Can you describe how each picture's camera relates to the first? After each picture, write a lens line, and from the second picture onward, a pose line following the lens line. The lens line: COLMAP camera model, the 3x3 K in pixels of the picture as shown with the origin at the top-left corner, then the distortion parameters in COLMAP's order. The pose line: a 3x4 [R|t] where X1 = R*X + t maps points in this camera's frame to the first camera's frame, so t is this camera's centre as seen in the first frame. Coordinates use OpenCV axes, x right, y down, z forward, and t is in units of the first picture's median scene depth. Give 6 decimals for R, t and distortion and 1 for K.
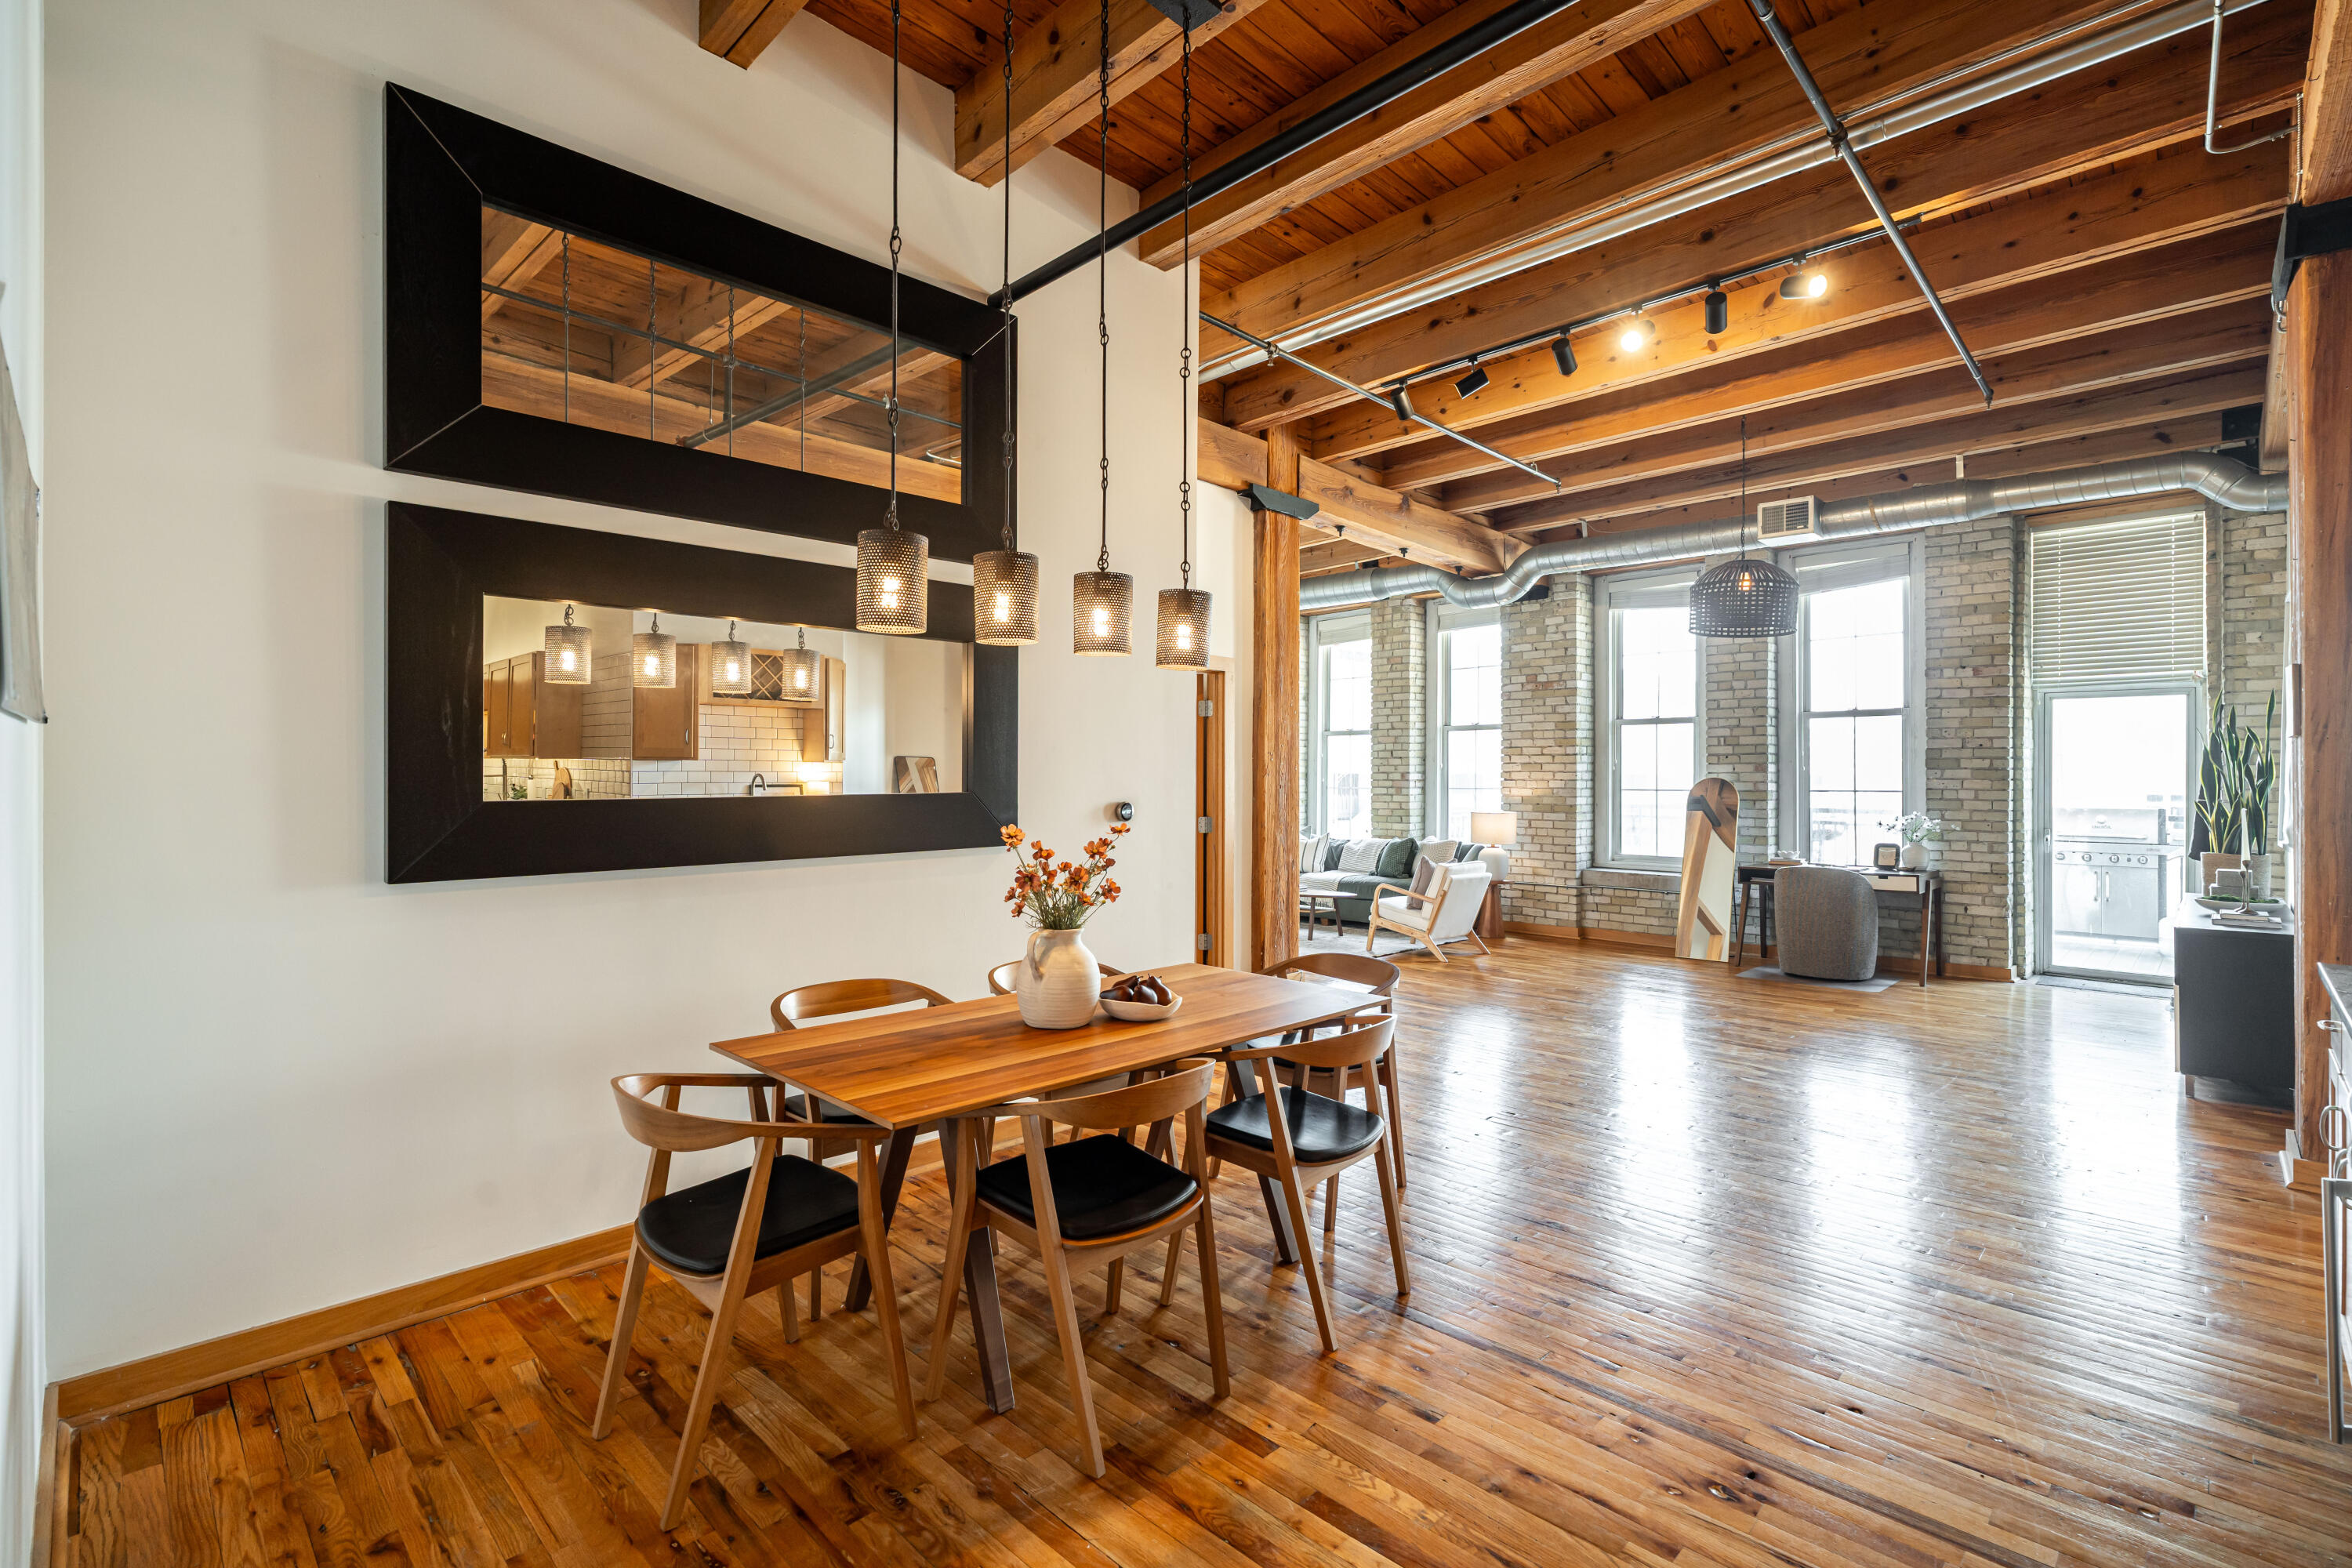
lens RADIAL K [[1066.9, 0, 1189.0], [0, 1066.9, 783.6], [0, 0, 1]] dist [-0.001959, 0.001025]
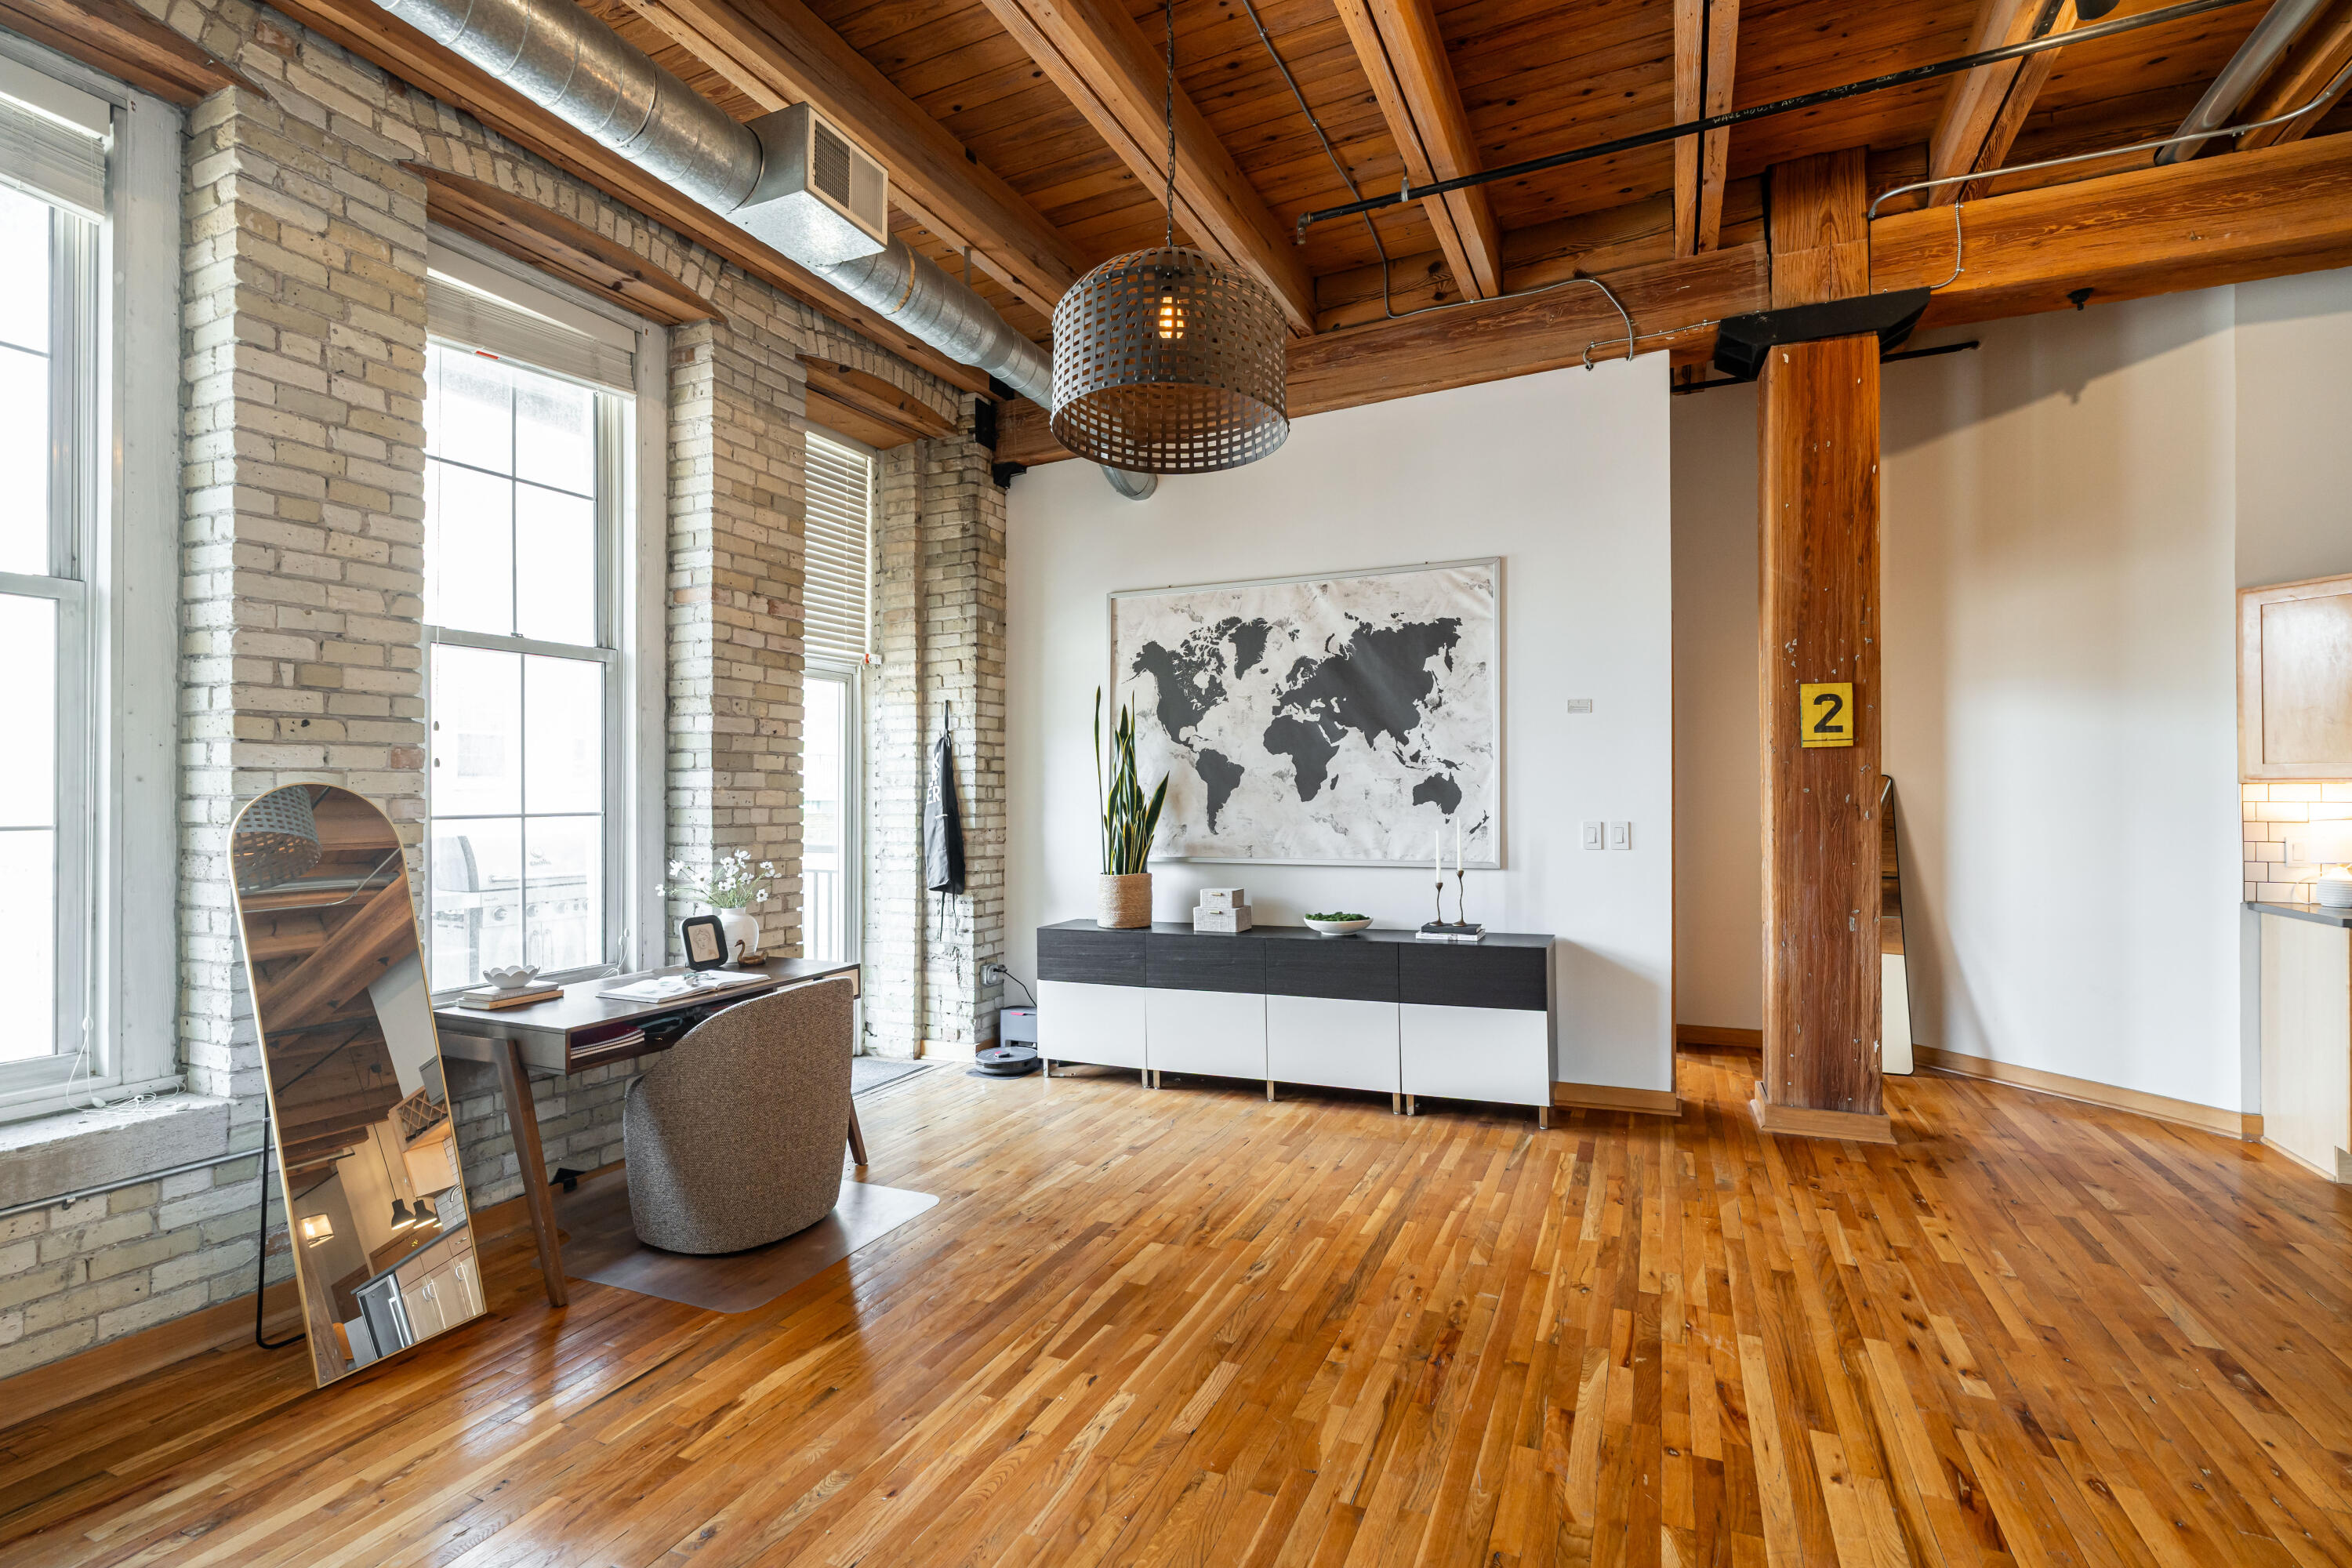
lens RADIAL K [[1066.9, 0, 1175.9], [0, 1066.9, 788.2], [0, 0, 1]] dist [-0.001959, 0.001025]
pose [[-0.342589, 0.005594, 0.939469, 0.214372], [0.009440, 0.999952, -0.002512, -0.002174], [-0.939438, 0.008007, -0.342625, 1.961148]]
